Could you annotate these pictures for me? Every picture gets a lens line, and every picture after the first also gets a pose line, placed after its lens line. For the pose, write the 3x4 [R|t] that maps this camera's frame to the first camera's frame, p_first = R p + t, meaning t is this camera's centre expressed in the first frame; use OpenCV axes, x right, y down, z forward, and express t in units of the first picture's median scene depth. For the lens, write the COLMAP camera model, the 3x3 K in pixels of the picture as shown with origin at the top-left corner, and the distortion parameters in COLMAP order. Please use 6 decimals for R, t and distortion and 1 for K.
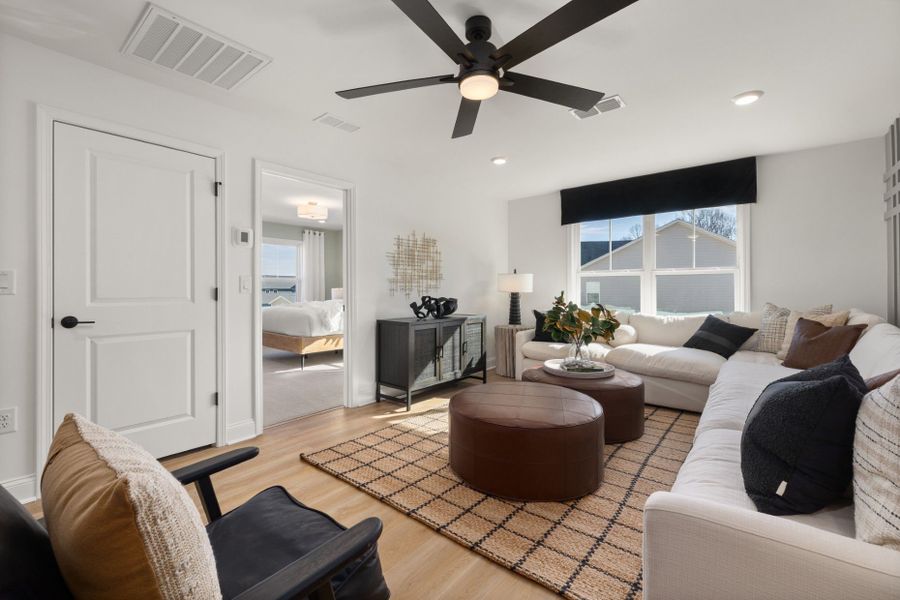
lens RADIAL K [[385.9, 0, 448.5], [0, 385.9, 290.7], [0, 0, 1]] dist [0.001222, -0.000293]
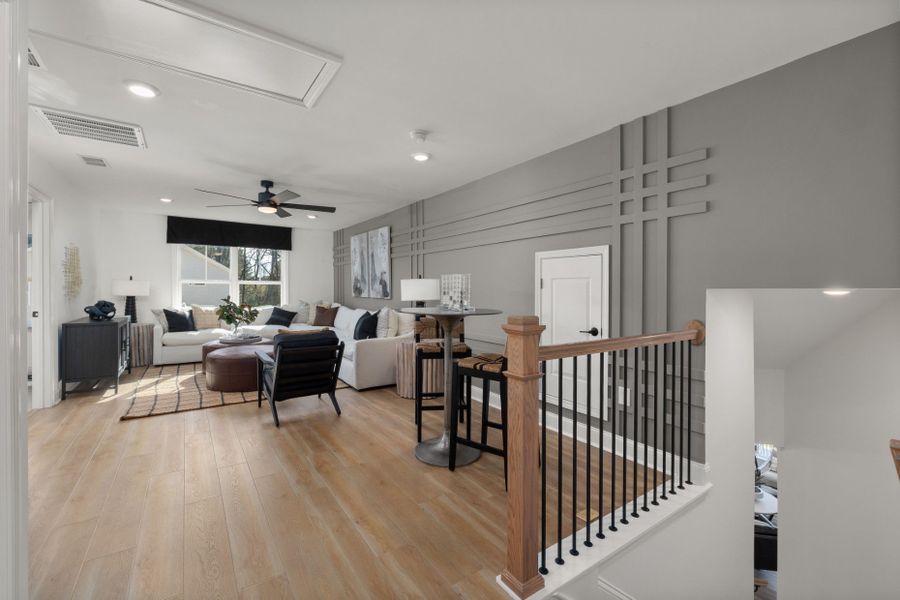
lens RADIAL K [[385.9, 0, 447.9], [0, 385.9, 294.8], [0, 0, 1]] dist [0.001222, -0.000293]
pose [[0.262380, -0.009239, 0.964920, -0.931196], [-0.007182, 0.999908, 0.011527, -0.024348], [-0.964938, -0.009954, 0.262290, -0.320133]]
